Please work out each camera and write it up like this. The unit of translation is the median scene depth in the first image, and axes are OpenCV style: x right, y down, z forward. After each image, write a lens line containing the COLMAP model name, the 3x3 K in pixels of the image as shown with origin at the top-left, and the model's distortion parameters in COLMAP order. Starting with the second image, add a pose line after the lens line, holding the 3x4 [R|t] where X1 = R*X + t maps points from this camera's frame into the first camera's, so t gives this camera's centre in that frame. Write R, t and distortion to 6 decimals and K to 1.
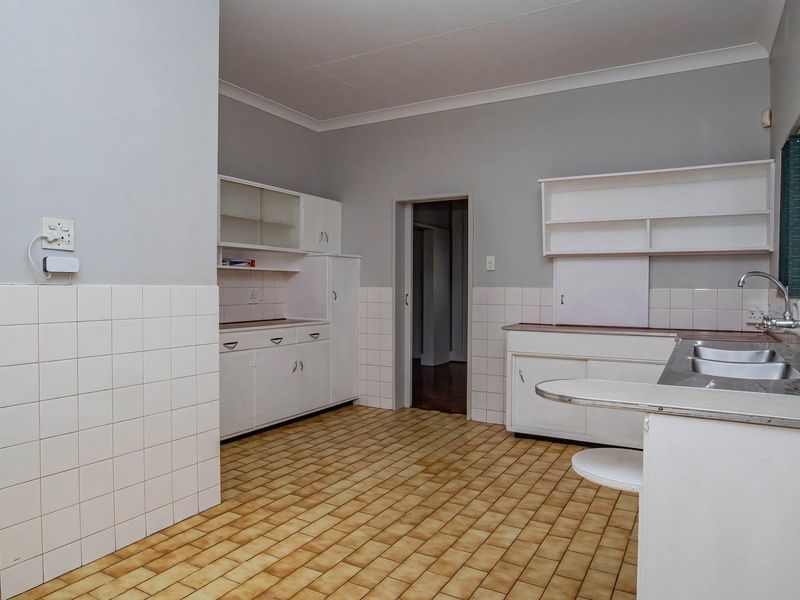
lens RADIAL K [[537.7, 0, 399.3], [0, 537.7, 297.2], [0, 0, 1]] dist [-0.053057, 0.014220]
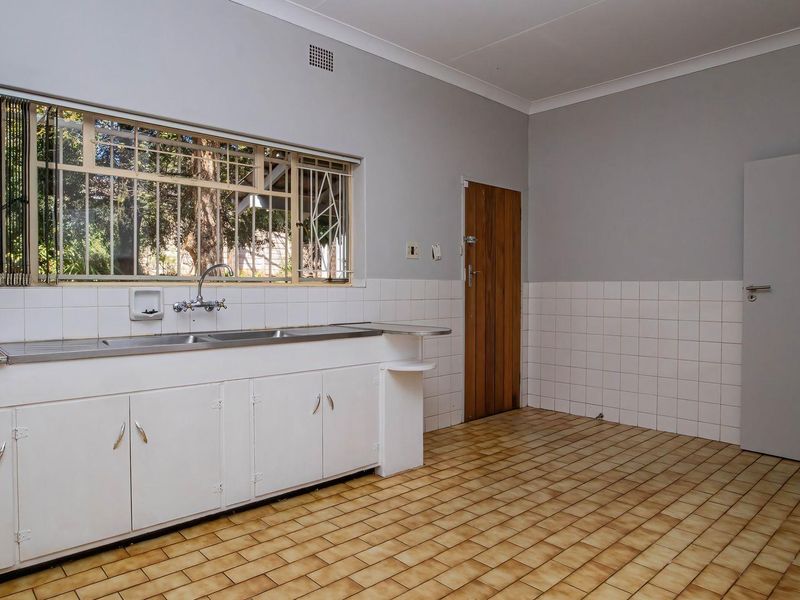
lens RADIAL K [[537.7, 0, 399.1], [0, 537.7, 297.6], [0, 0, 1]] dist [-0.053057, 0.014220]
pose [[-0.954684, -0.008285, 0.297506, -0.101013], [0.001542, 0.999461, 0.032779, -0.009667], [-0.297618, 0.031752, -0.954157, 1.981920]]
